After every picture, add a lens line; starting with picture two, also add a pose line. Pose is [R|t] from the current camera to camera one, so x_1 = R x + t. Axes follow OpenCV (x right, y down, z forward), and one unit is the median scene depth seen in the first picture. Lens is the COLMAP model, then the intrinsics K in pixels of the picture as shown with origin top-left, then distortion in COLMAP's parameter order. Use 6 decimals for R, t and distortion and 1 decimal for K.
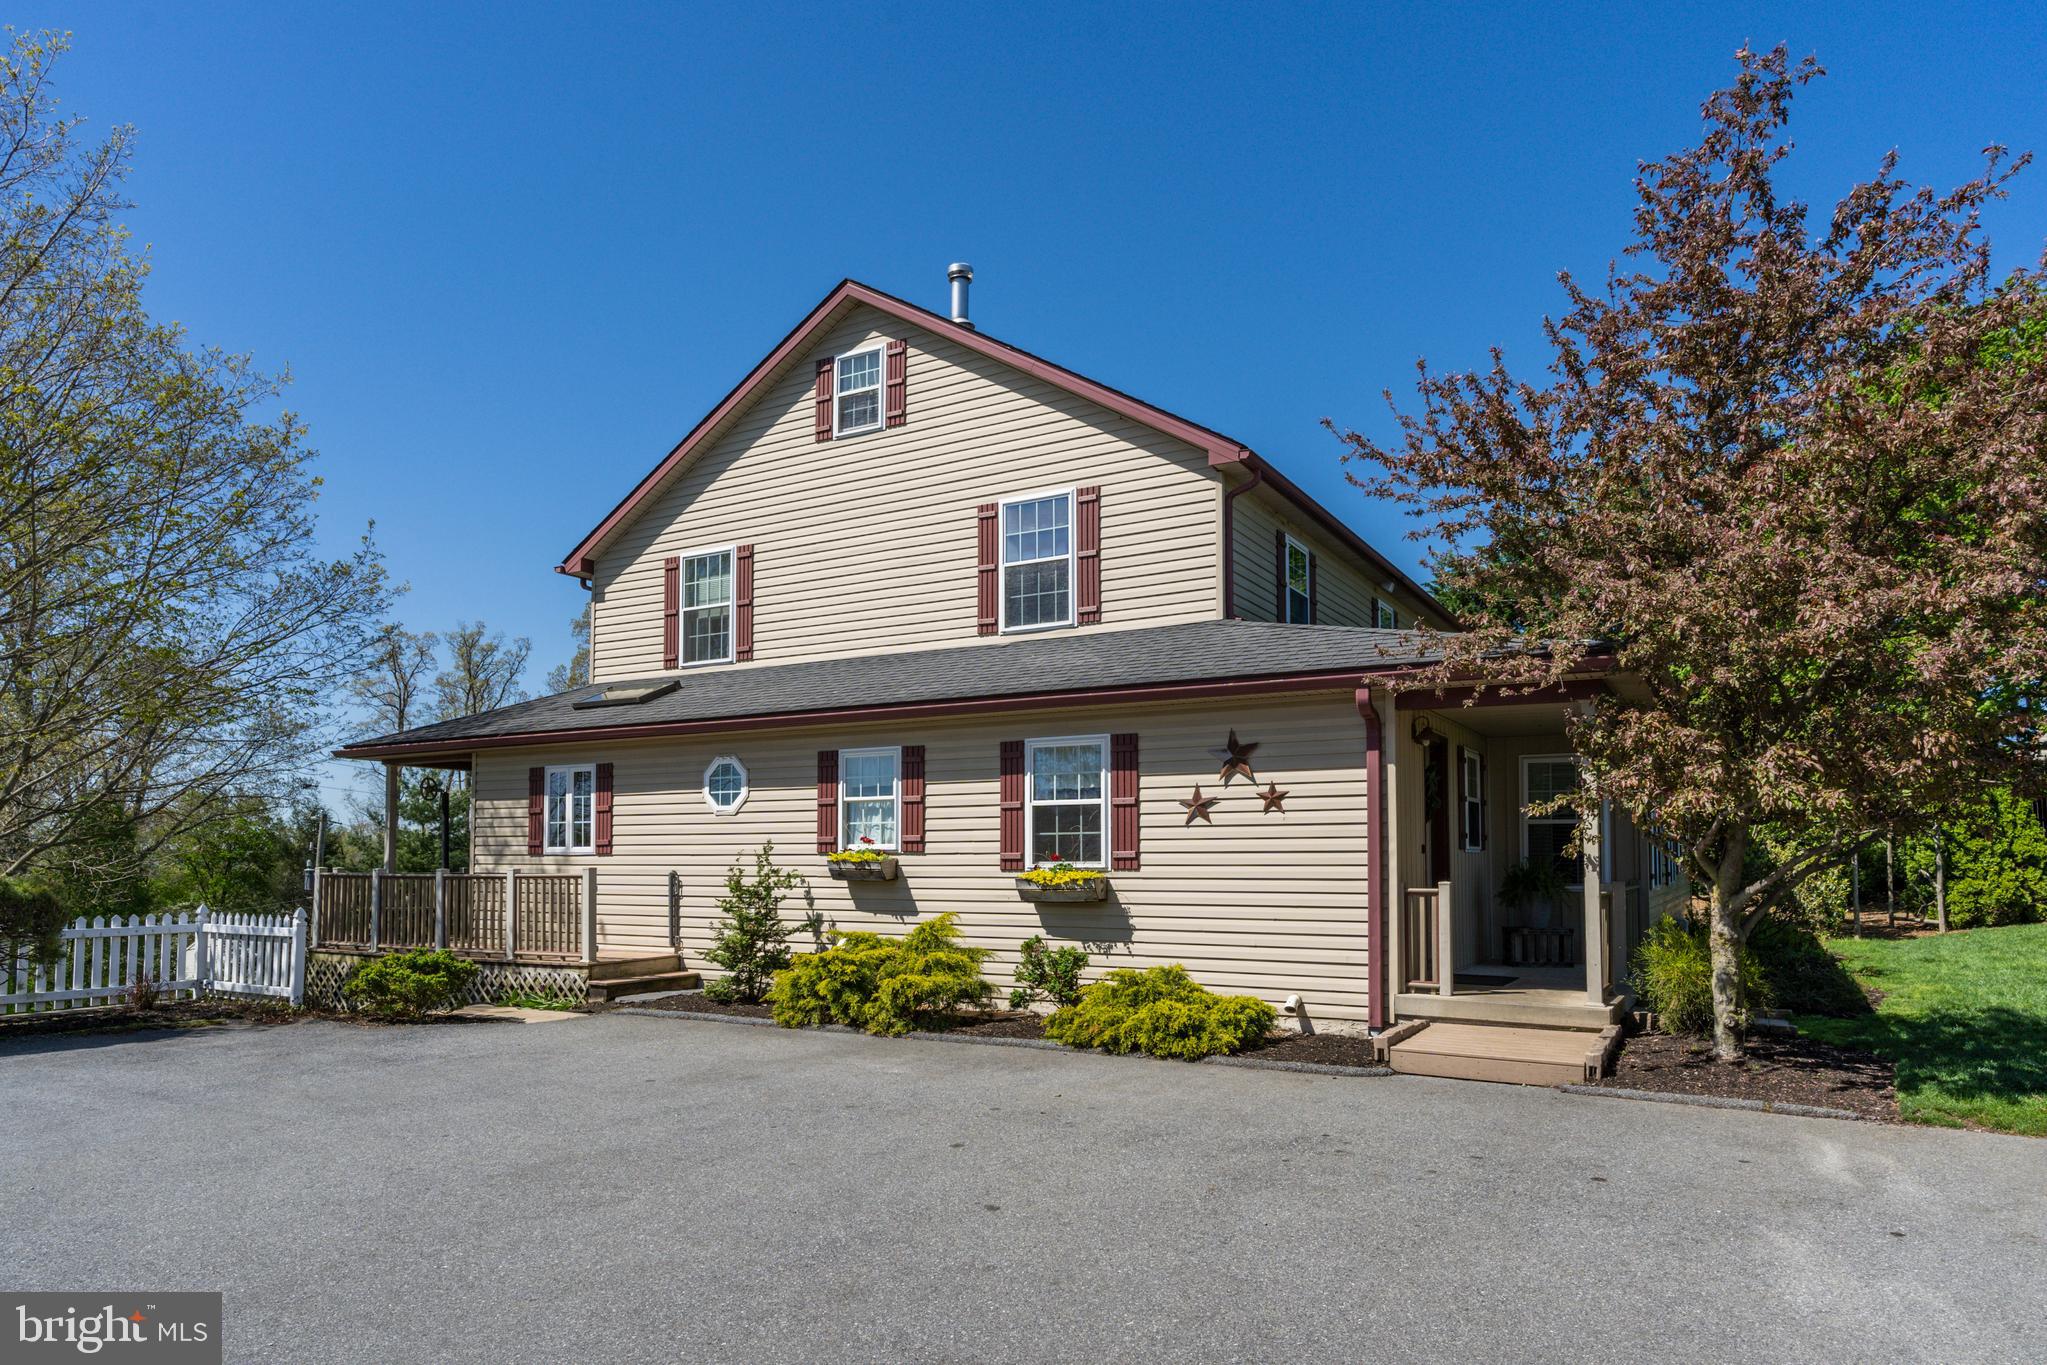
lens RADIAL K [[1230.0, 0, 1013.9], [0, 1230.0, 817.2], [0, 0, 1]] dist [0.004680, 0.003910]
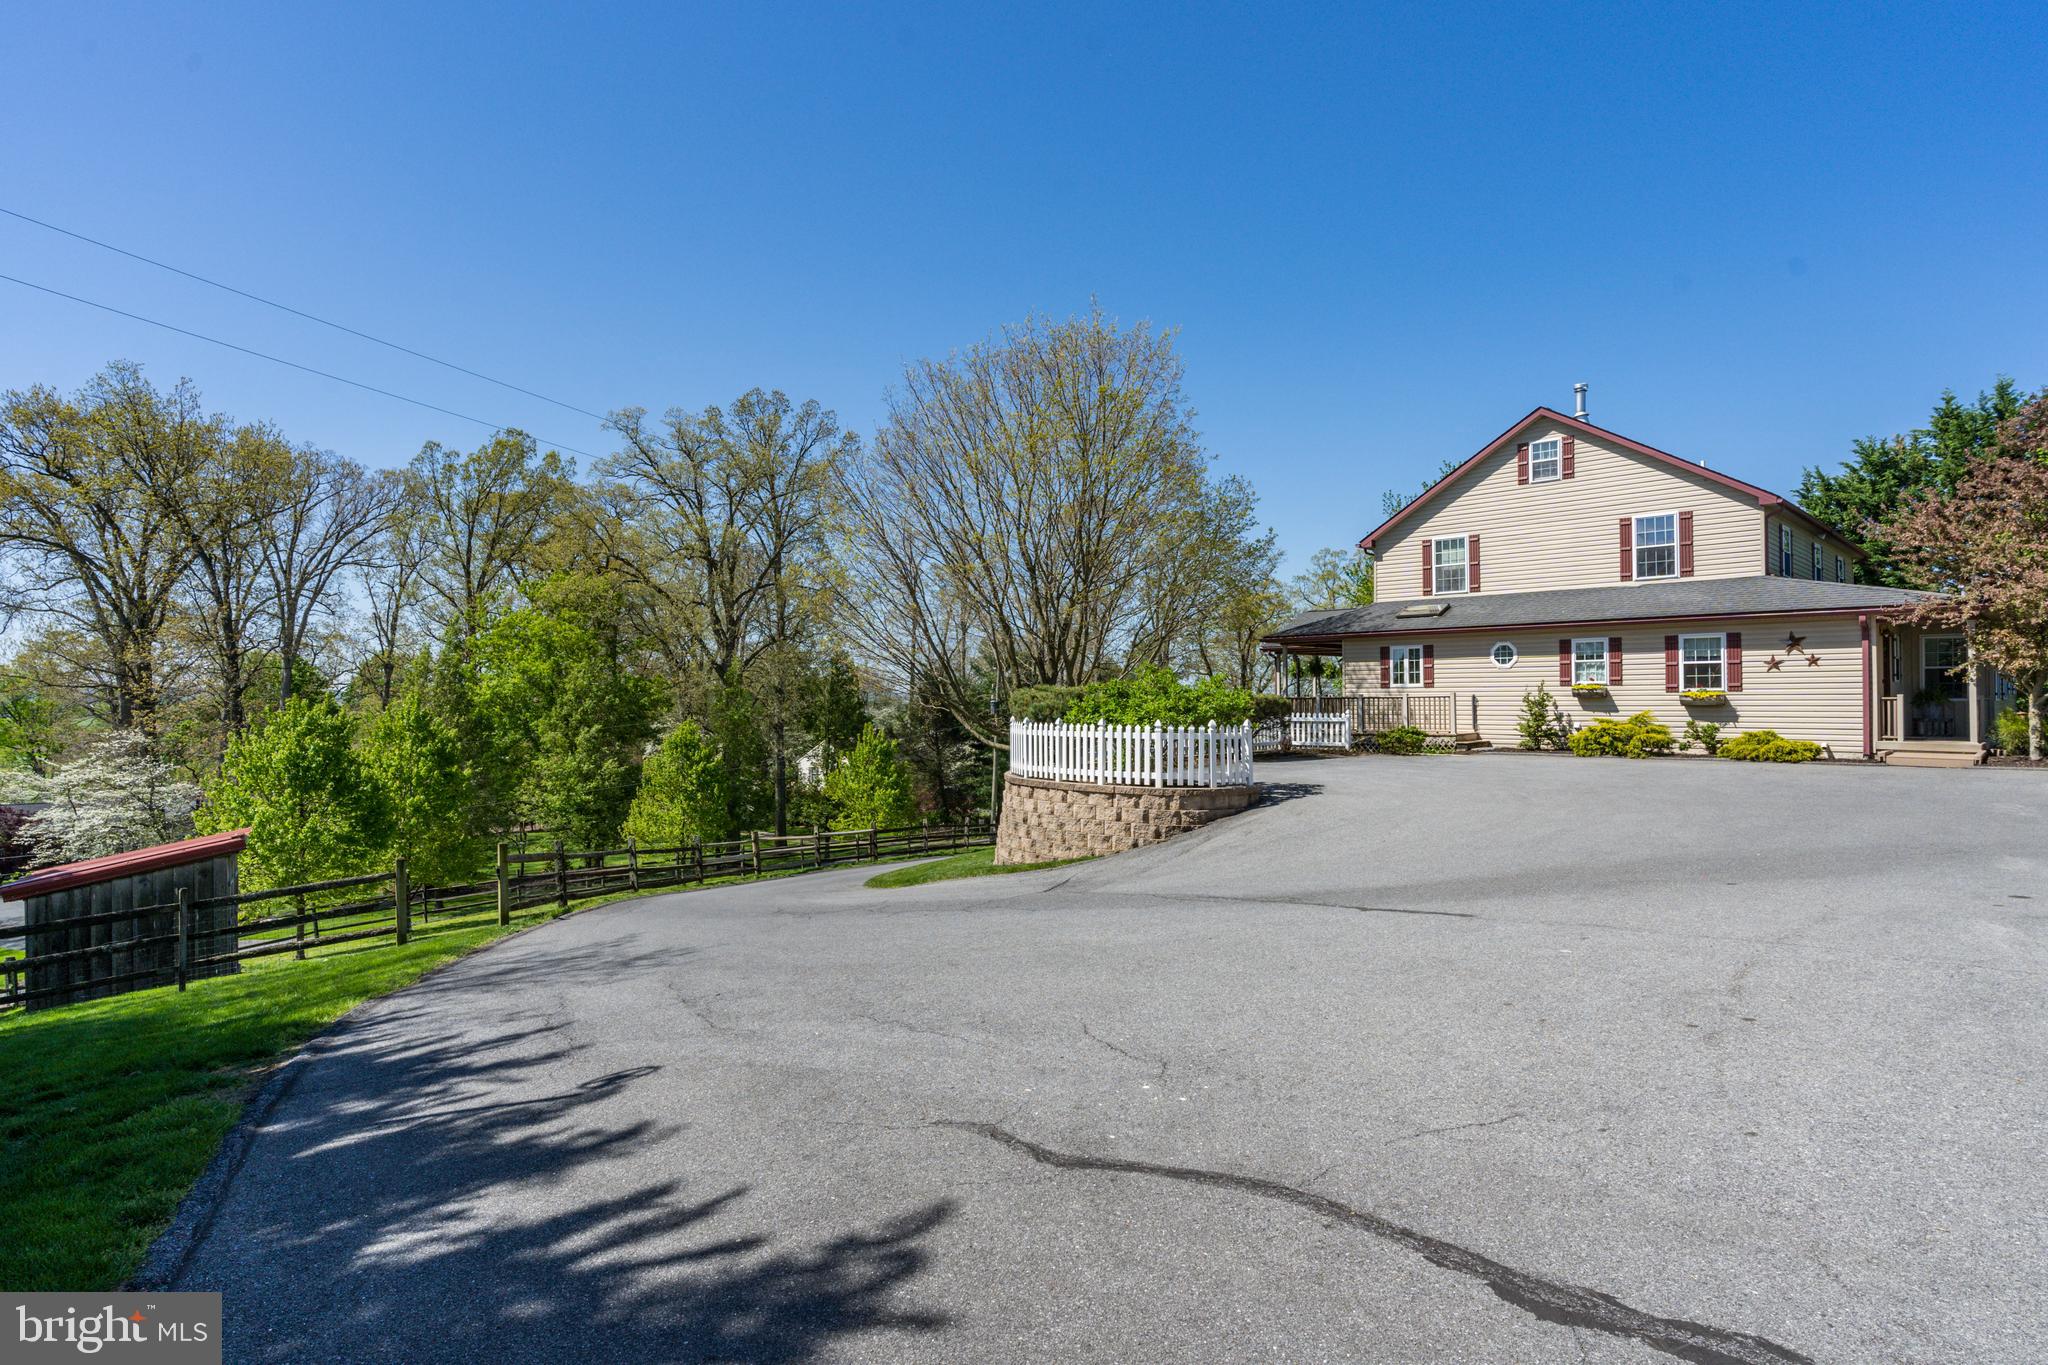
lens RADIAL K [[1110.2, 0, 1040.8], [0, 1110.2, 688.6], [0, 0, 1]] dist [0.005395, 0.000614]
pose [[0.977871, -0.006269, -0.209113, -0.667080], [0.011568, 0.999642, 0.024124, -0.024889], [0.208887, -0.026009, 0.977594, -1.179777]]
